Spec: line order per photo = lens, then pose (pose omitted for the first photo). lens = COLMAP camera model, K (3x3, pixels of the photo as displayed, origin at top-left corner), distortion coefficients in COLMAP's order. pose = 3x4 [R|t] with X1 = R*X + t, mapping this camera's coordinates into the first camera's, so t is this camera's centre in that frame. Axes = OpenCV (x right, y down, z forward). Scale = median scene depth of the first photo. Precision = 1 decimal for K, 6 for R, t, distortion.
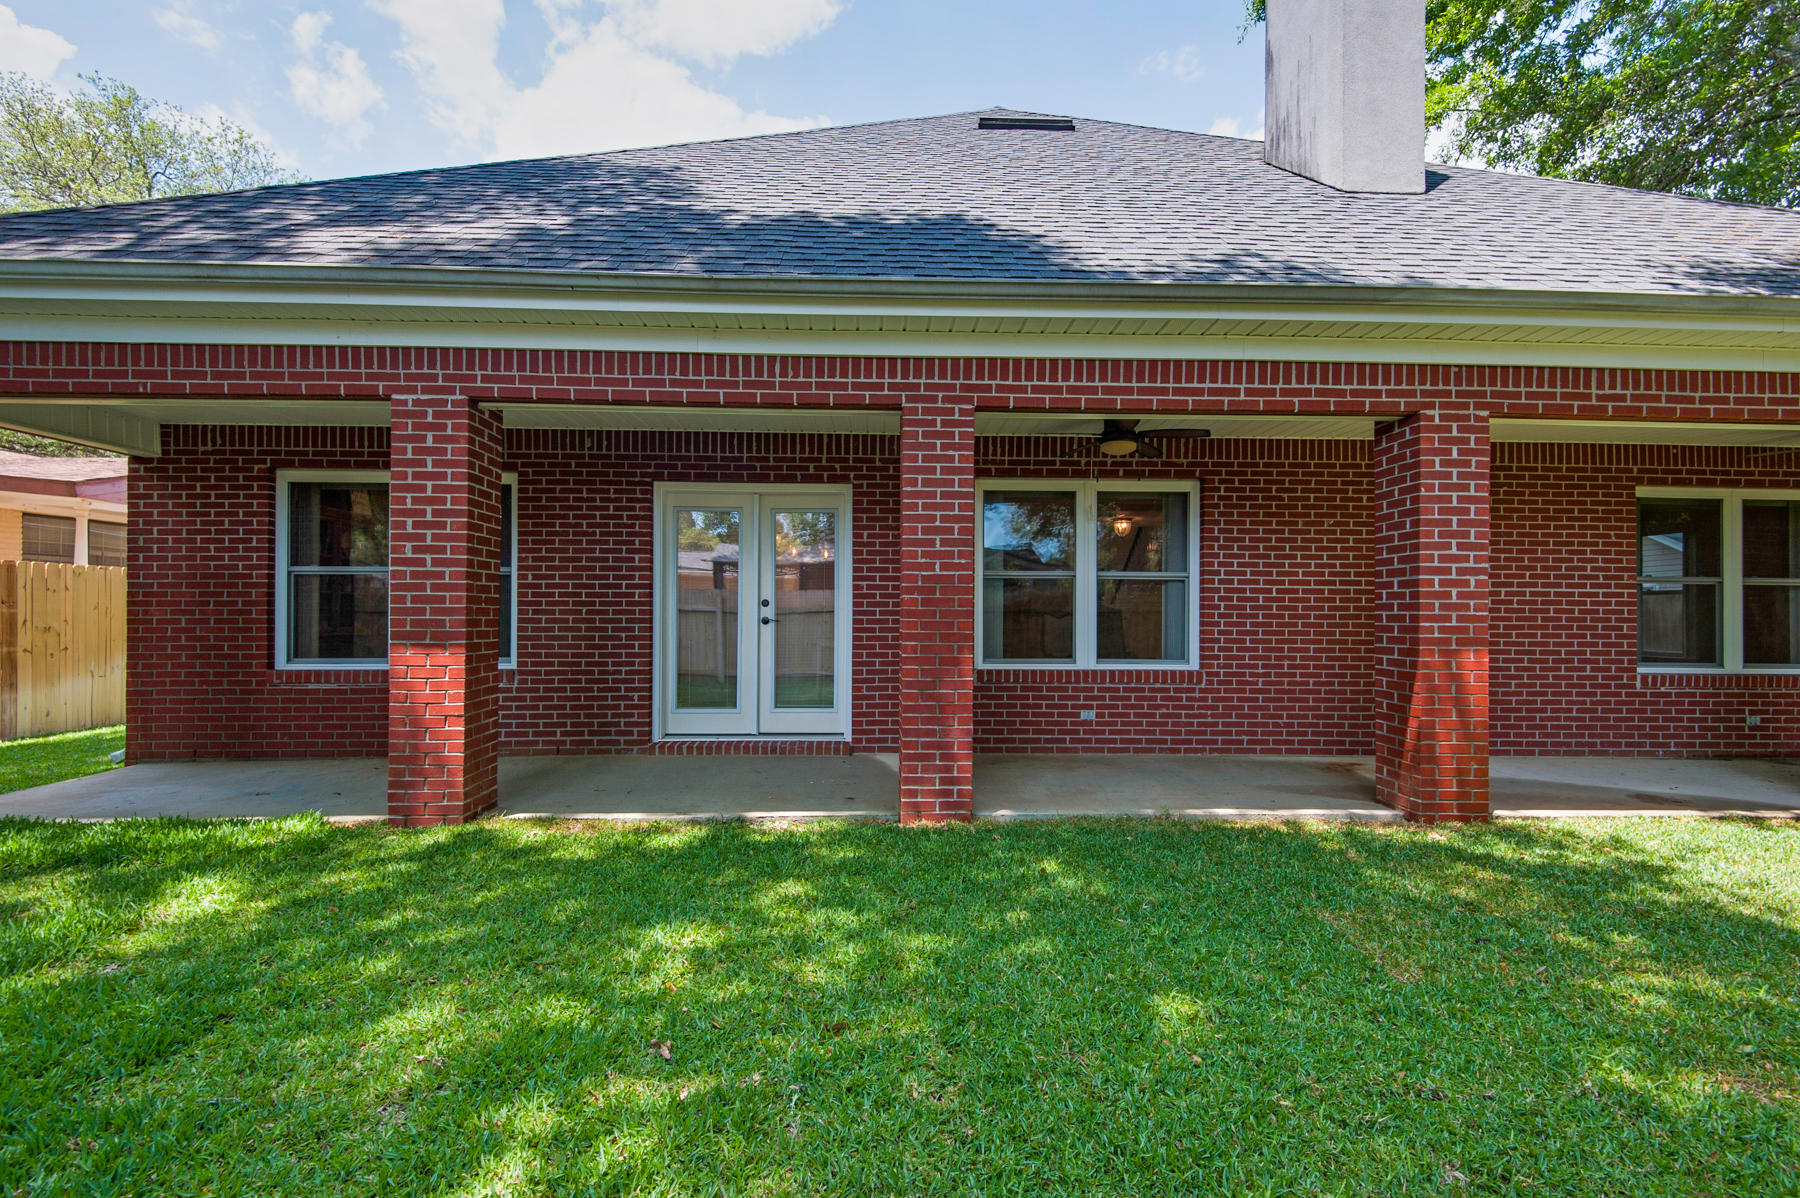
lens RADIAL K [[842.0, 0, 888.7], [0, 842.0, 611.9], [0, 0, 1]] dist [-0.001029, -0.017395]
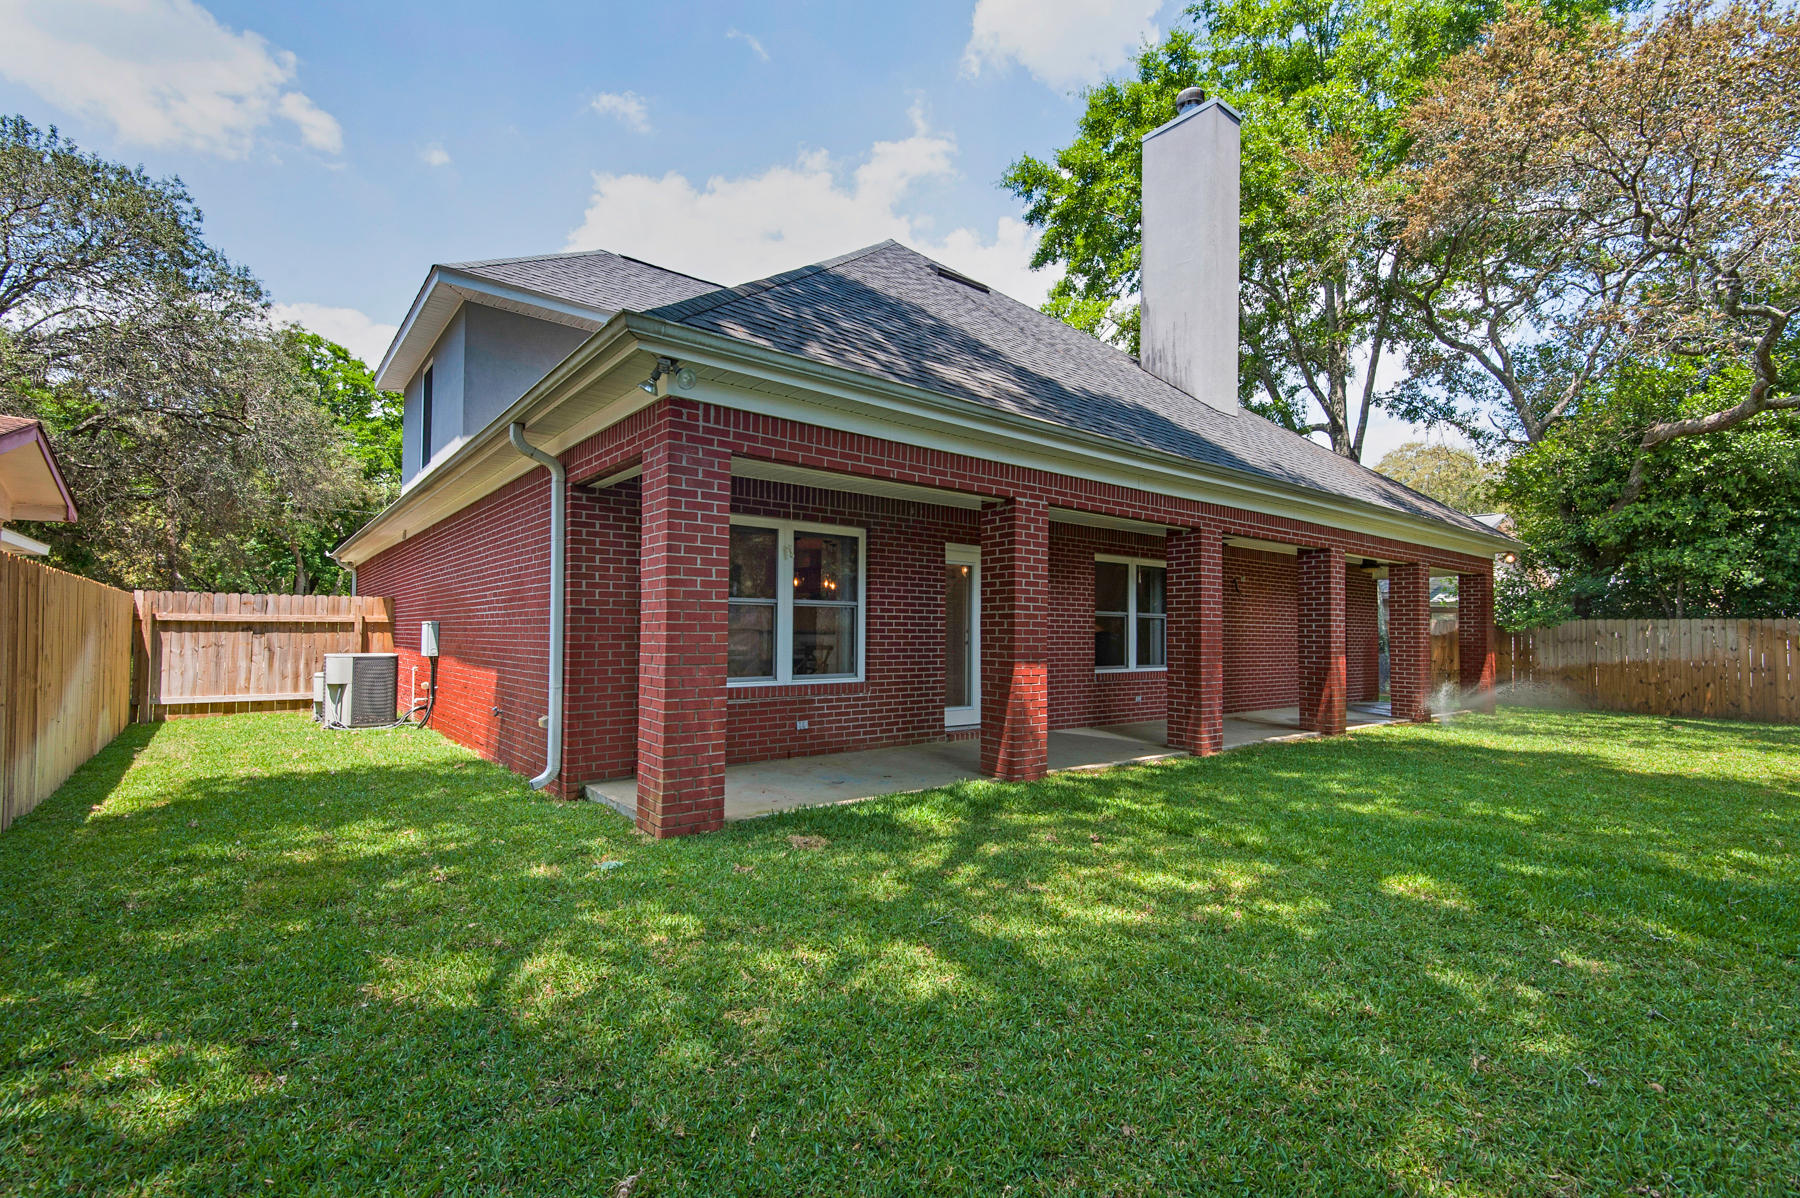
lens RADIAL K [[842.0, 0, 888.7], [0, 842.0, 611.9], [0, 0, 1]] dist [-0.001029, -0.017395]
pose [[0.801819, 0.019988, 0.597233, -1.262831], [-0.005980, 0.999659, -0.025427, -0.007112], [-0.597538, 0.016816, 0.801665, -0.054812]]
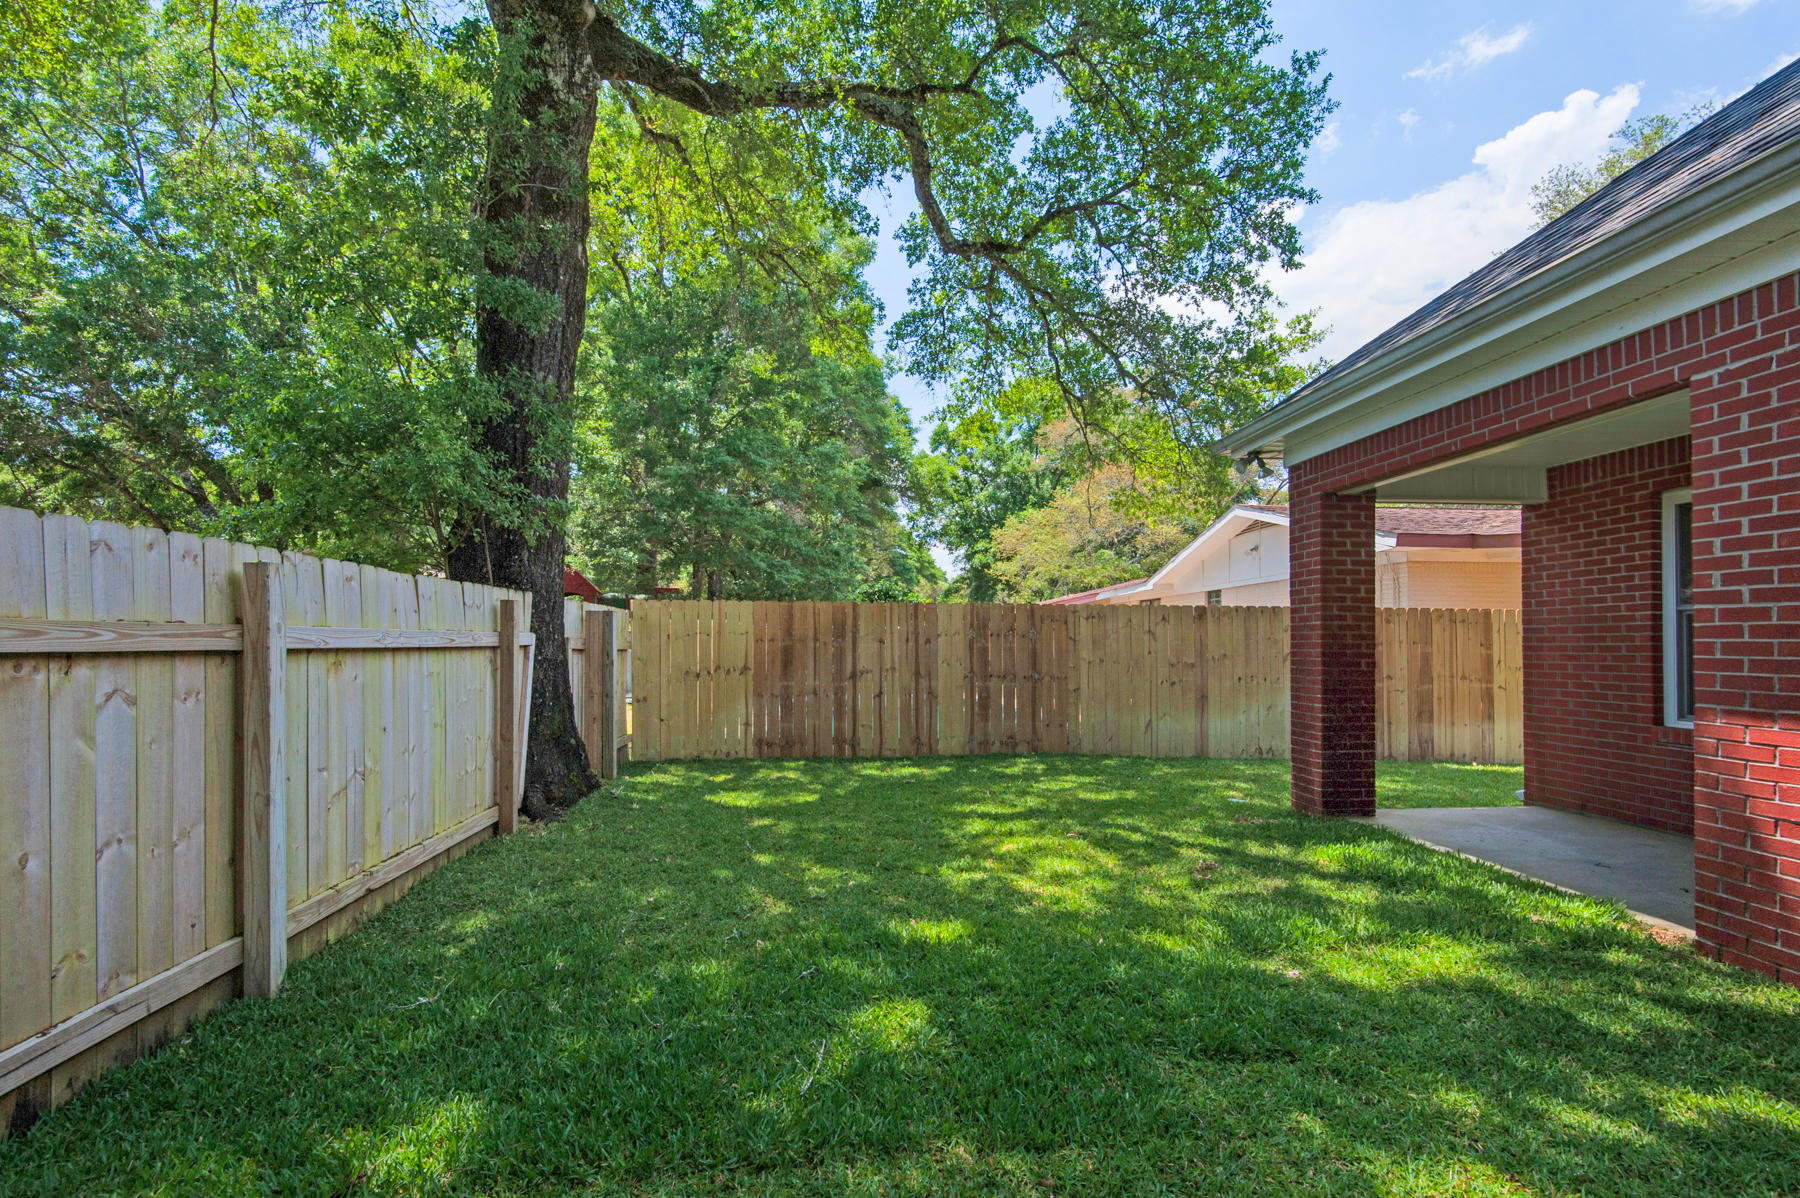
lens RADIAL K [[828.5, 0, 899.1], [0, 828.5, 638.4], [0, 0, 1]] dist [0.000407, 0.000187]
pose [[0.019558, -0.008875, -0.999769, 0.100290], [-0.002365, 0.999957, -0.008922, -0.011527], [0.999806, 0.002539, 0.019537, 0.203533]]
